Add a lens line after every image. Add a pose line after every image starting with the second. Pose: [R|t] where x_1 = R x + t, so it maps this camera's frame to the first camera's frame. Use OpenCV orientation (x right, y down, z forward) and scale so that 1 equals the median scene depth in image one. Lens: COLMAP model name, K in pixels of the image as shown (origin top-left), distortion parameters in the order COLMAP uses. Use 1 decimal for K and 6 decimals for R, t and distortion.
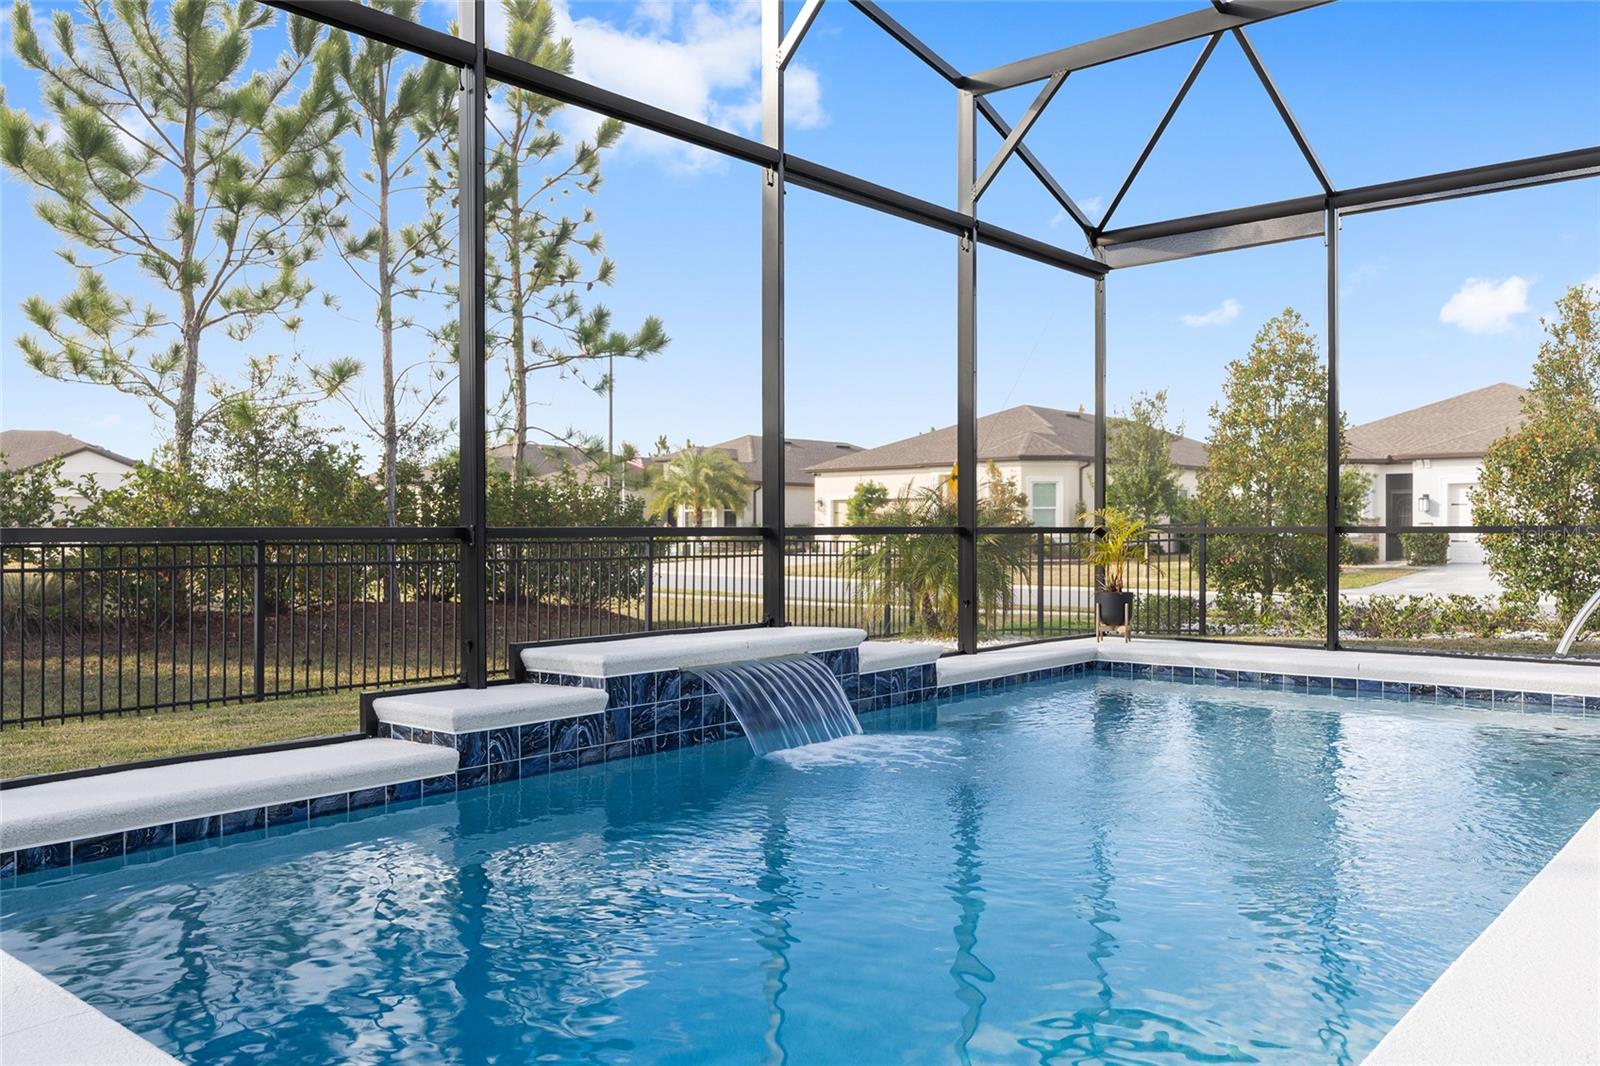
lens RADIAL K [[1243.0, 0, 800.0], [0, 1243.0, 533.0], [0, 0, 1]] dist [-0.005585, -0.002840]
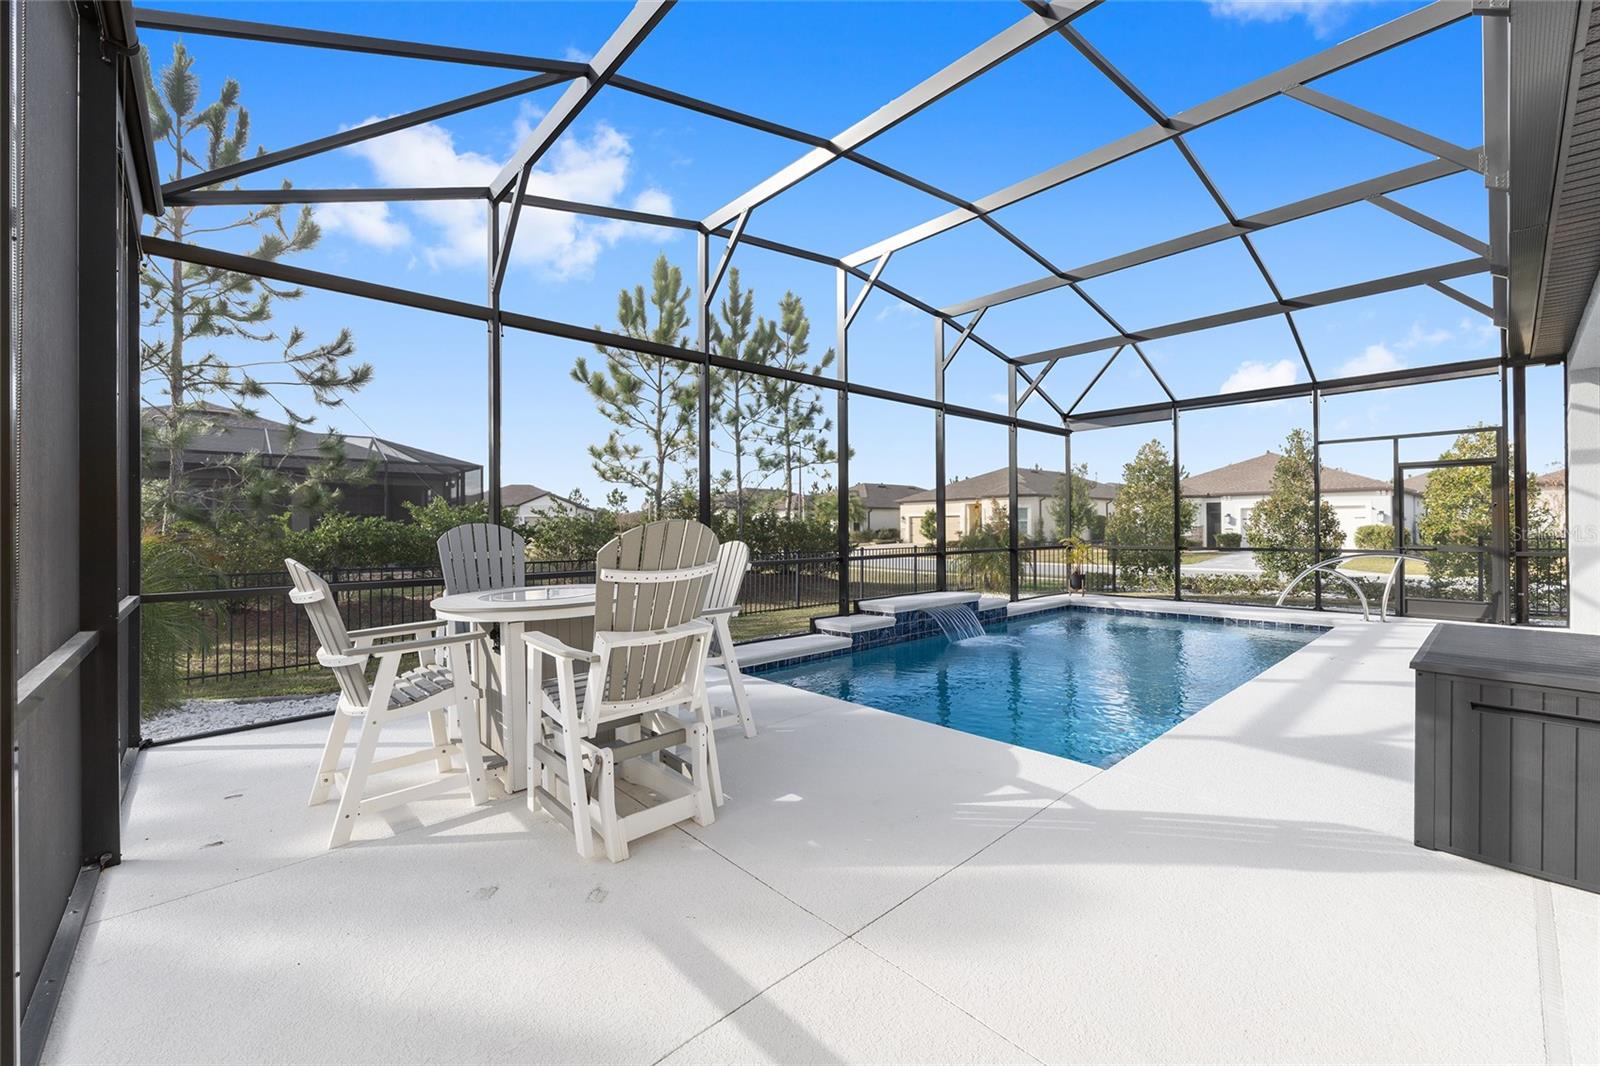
lens RADIAL K [[643.1, 0, 809.5], [0, 643.1, 525.6], [0, 0, 1]] dist [-0.002970, -0.000277]
pose [[0.993426, -0.007017, -0.114263, -0.102314], [0.006144, 0.999949, -0.007986, -0.036552], [0.114313, 0.007231, 0.993418, -0.238790]]
